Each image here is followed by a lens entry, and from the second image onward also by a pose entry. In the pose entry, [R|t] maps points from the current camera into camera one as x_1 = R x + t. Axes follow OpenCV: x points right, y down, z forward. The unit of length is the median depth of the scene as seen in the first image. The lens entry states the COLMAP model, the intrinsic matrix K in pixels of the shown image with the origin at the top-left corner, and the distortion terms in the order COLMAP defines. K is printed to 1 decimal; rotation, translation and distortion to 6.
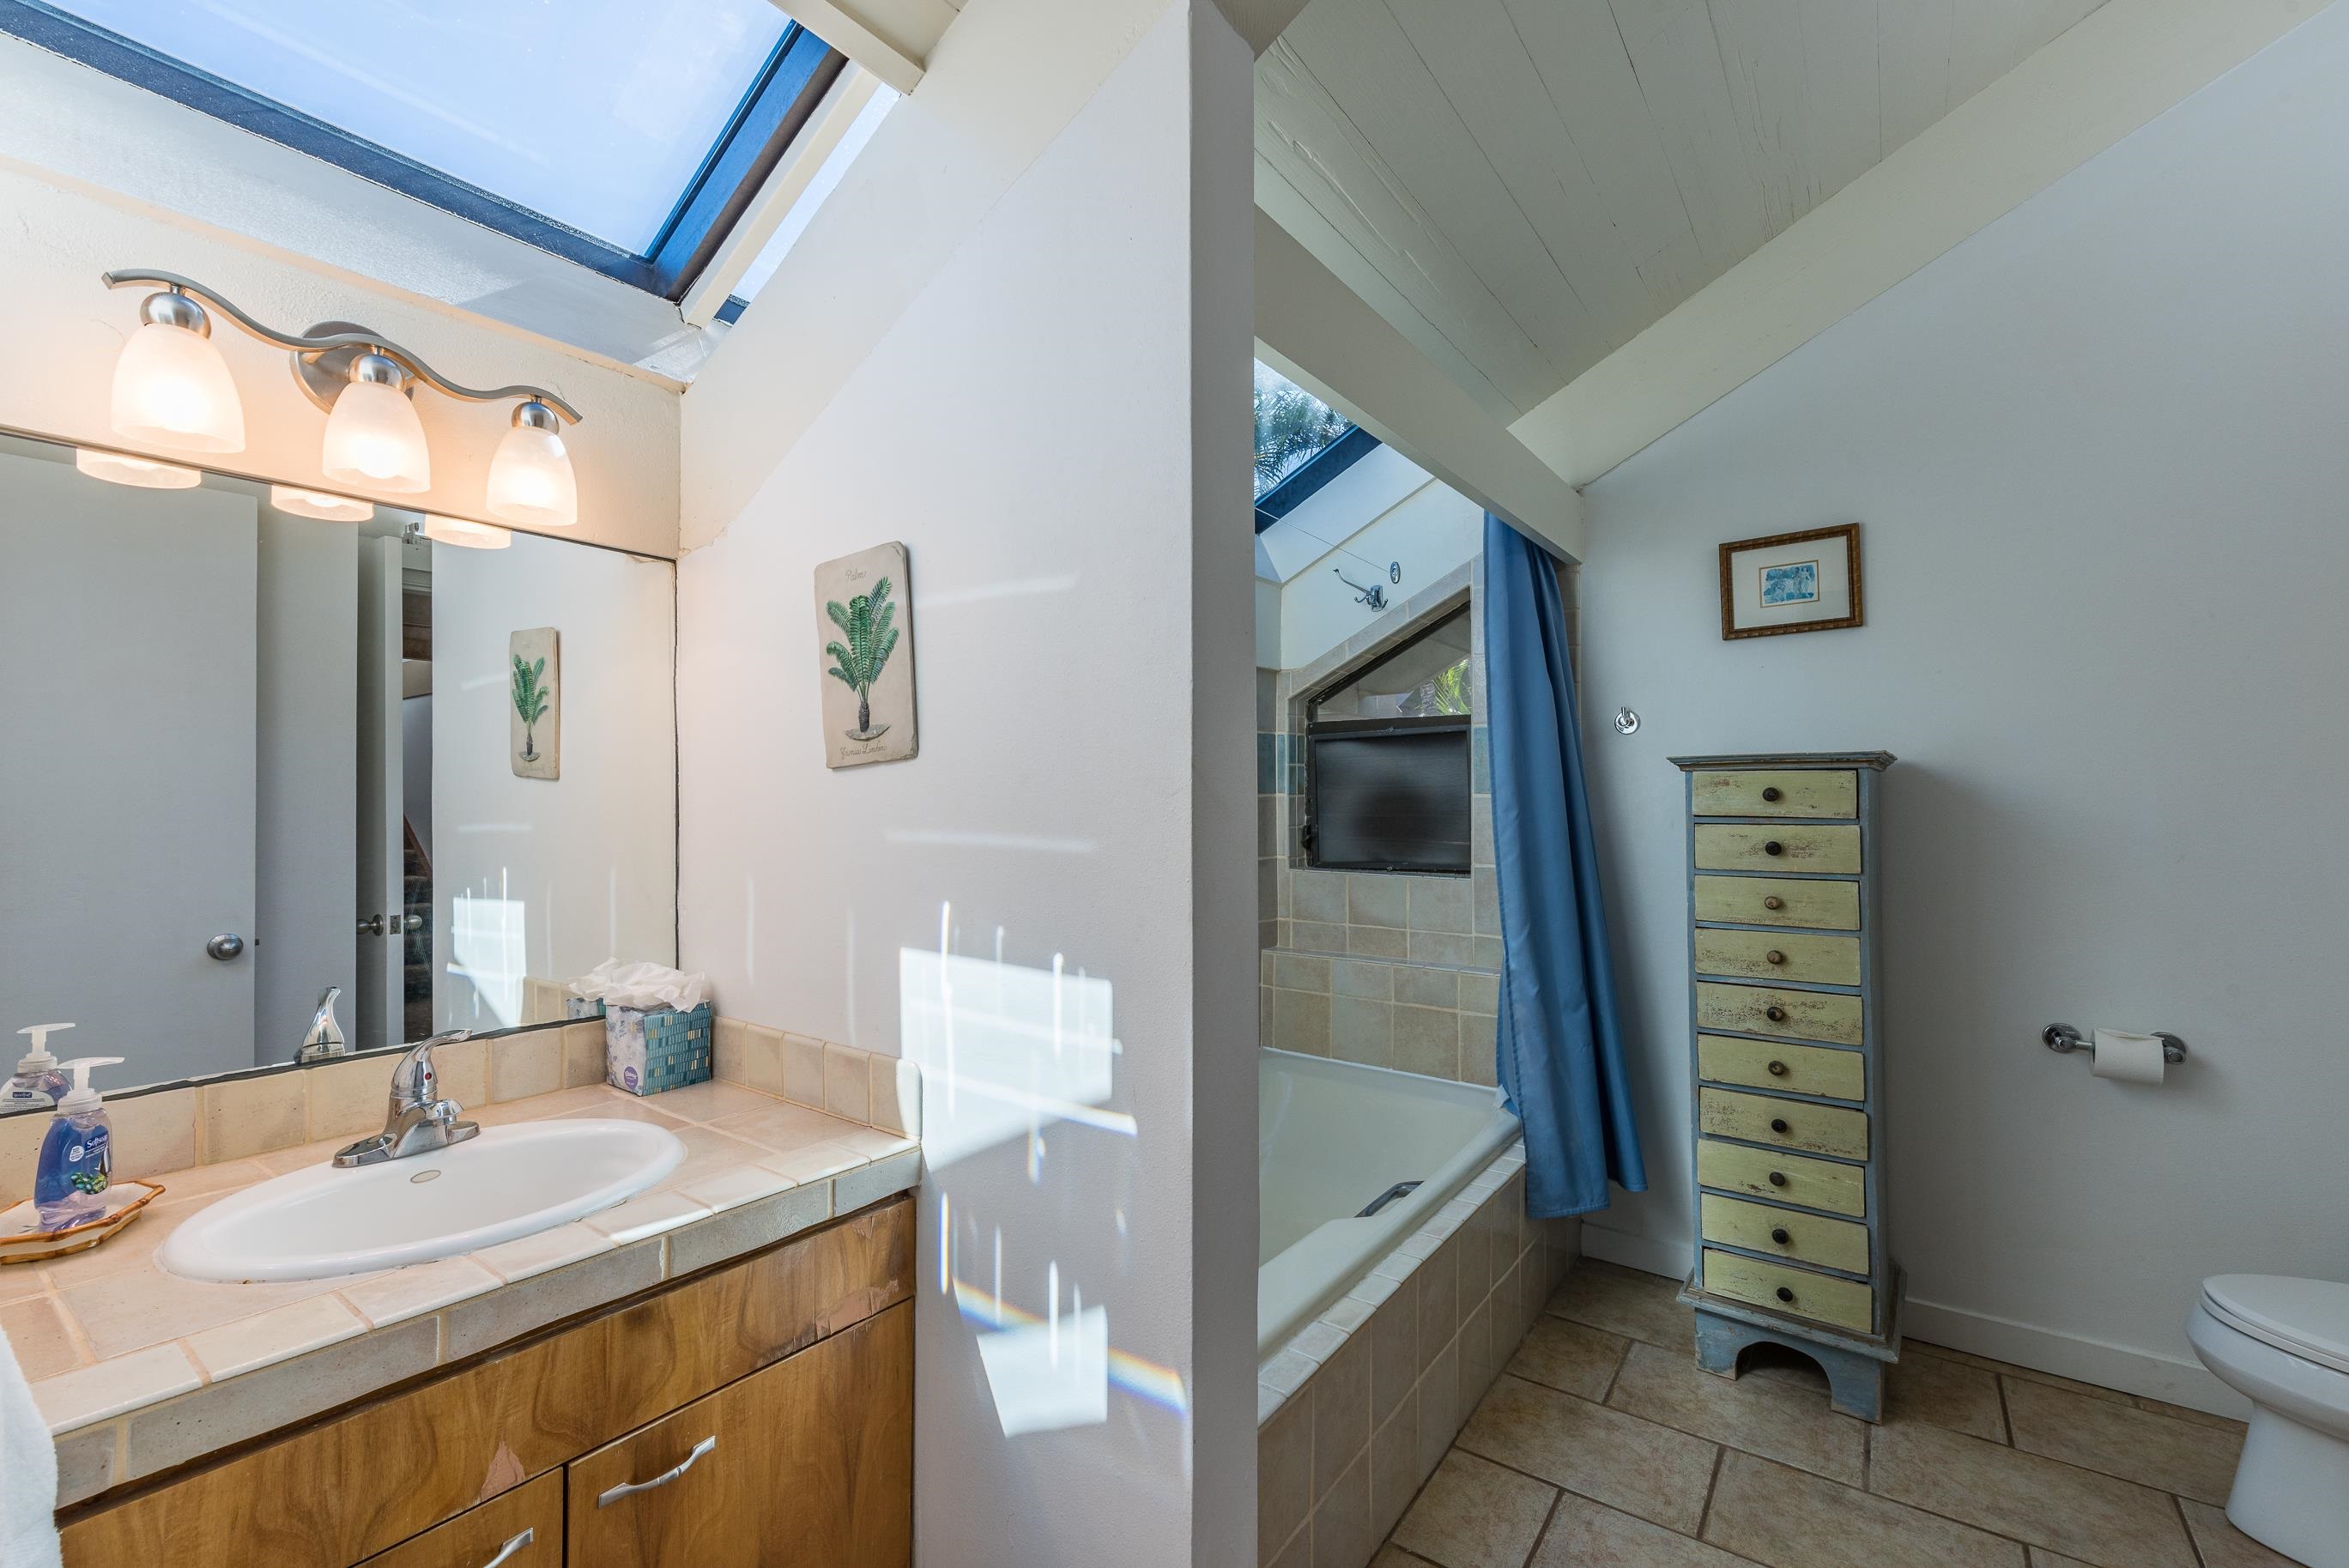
lens RADIAL K [[1014.1, 0, 1181.1], [0, 1014.1, 792.8], [0, 0, 1]] dist [0.005928, -0.000821]
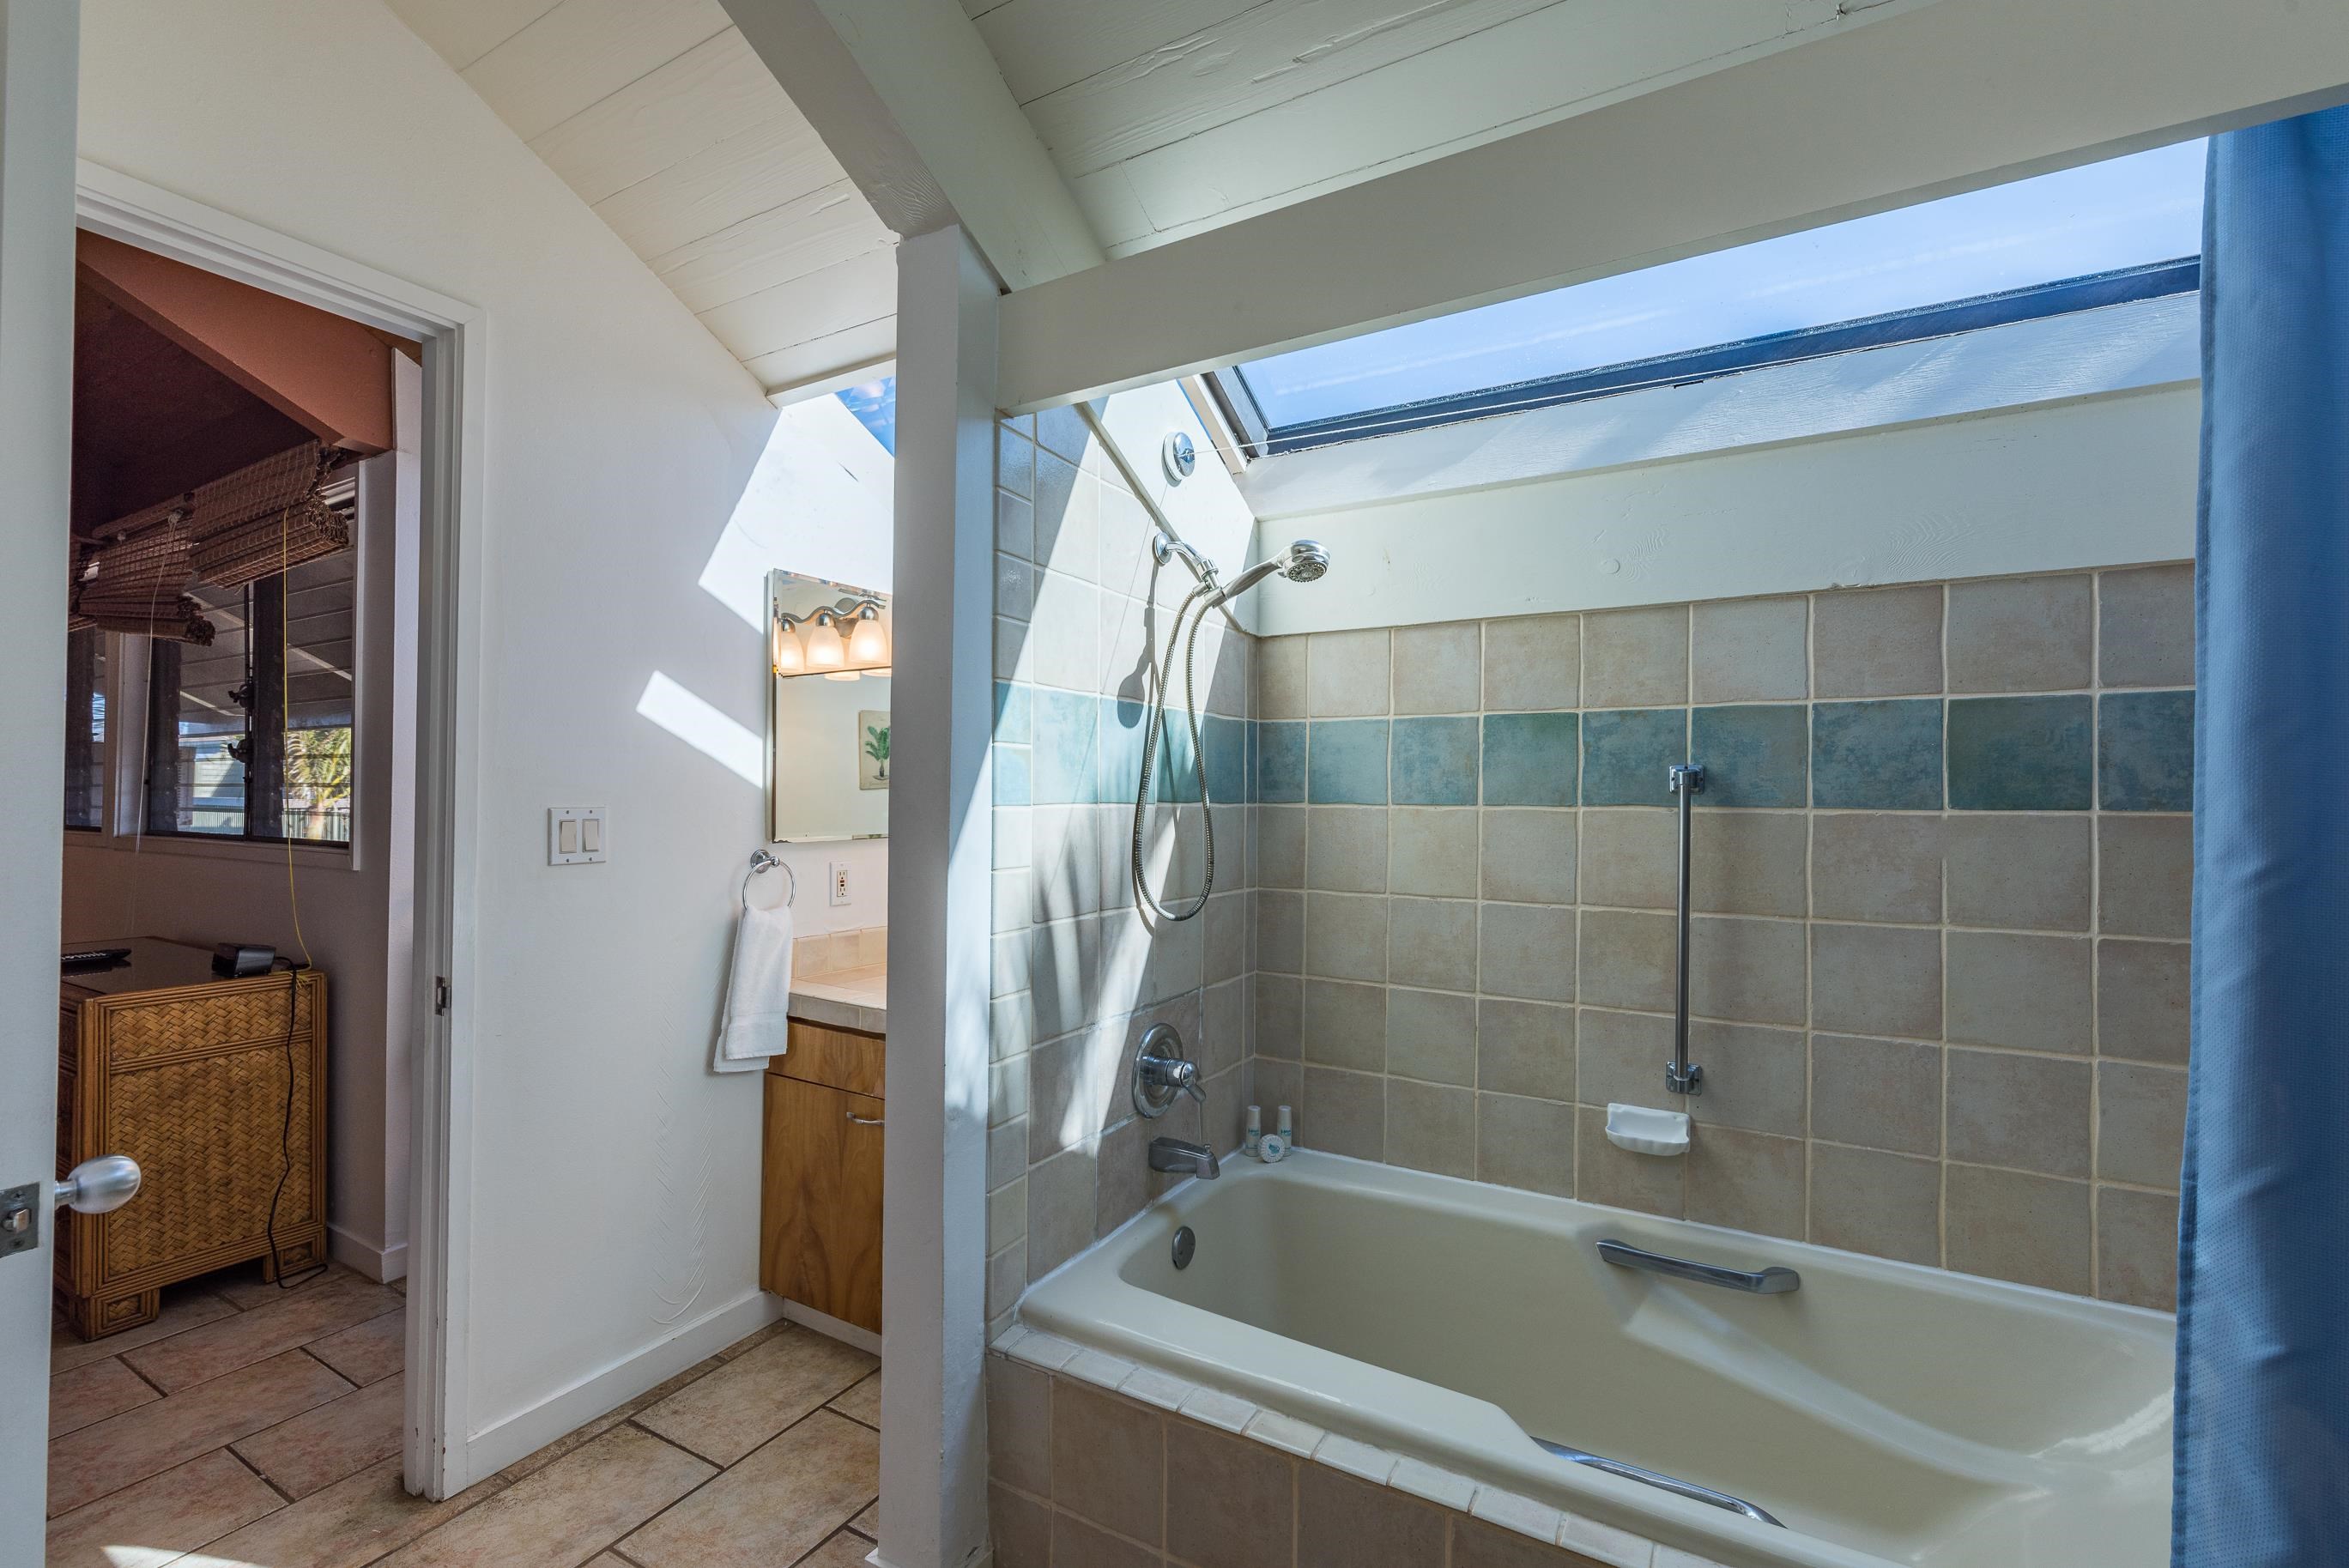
lens RADIAL K [[1014.1, 0, 1172.3], [0, 1014.1, 785.8], [0, 0, 1]] dist [0.005928, -0.000821]
pose [[0.102549, -0.005050, -0.994715, 0.994760], [-0.007214, 0.999957, -0.005821, -0.008704], [0.994702, 0.007773, 0.102508, 0.829982]]
